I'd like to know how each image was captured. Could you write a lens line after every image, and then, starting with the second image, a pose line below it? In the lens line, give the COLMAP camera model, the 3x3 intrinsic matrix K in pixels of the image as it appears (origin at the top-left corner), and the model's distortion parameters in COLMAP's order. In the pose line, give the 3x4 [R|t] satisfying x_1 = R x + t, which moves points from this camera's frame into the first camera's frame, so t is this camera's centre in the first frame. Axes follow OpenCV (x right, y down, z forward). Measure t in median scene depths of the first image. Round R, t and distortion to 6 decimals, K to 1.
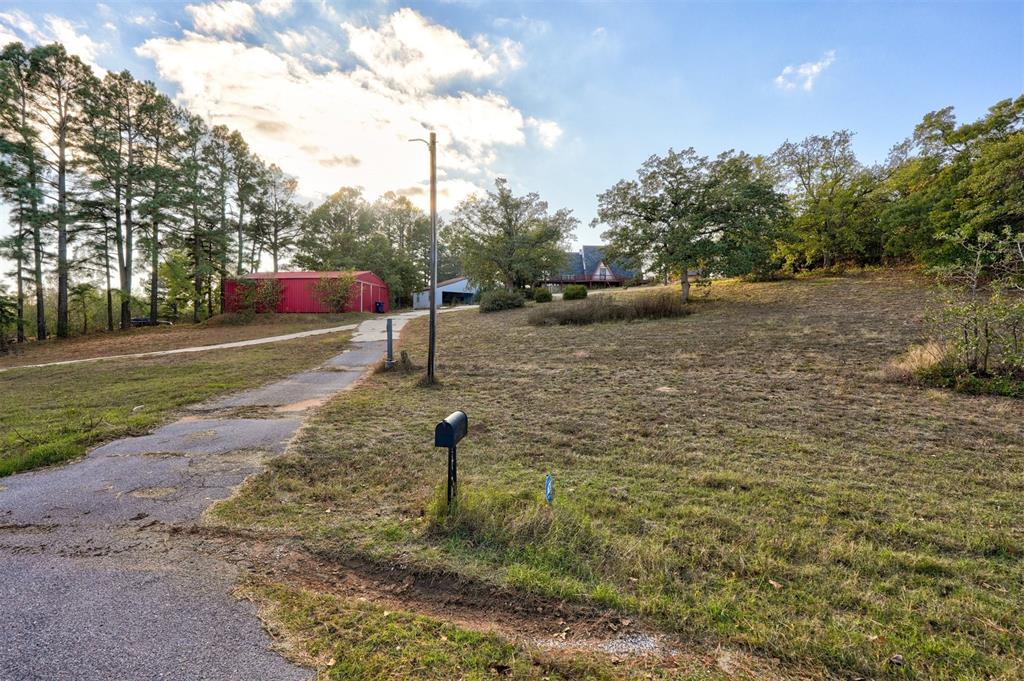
lens RADIAL K [[477.6, 0, 512.9], [0, 477.6, 341.7], [0, 0, 1]] dist [-0.011126, 0.004117]
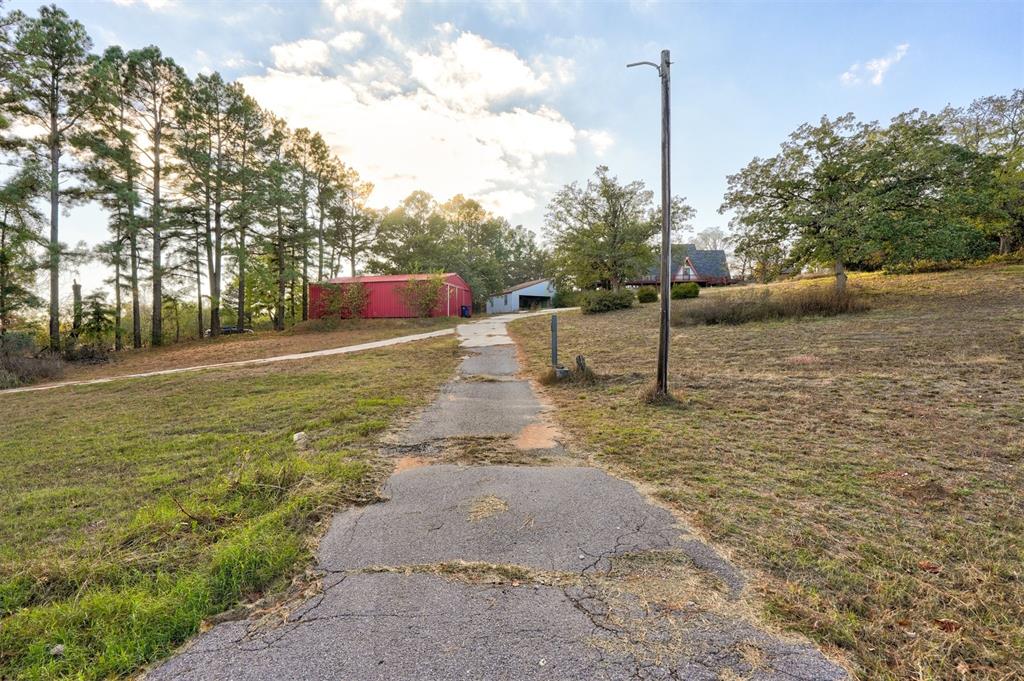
lens RADIAL K [[477.6, 0, 513.7], [0, 477.6, 343.0], [0, 0, 1]] dist [-0.011126, 0.004117]
pose [[0.995059, -0.009043, -0.098868, -0.111137], [0.007808, 0.999887, -0.012870, 0.003422], [0.098974, 0.012034, 0.995017, 0.091163]]
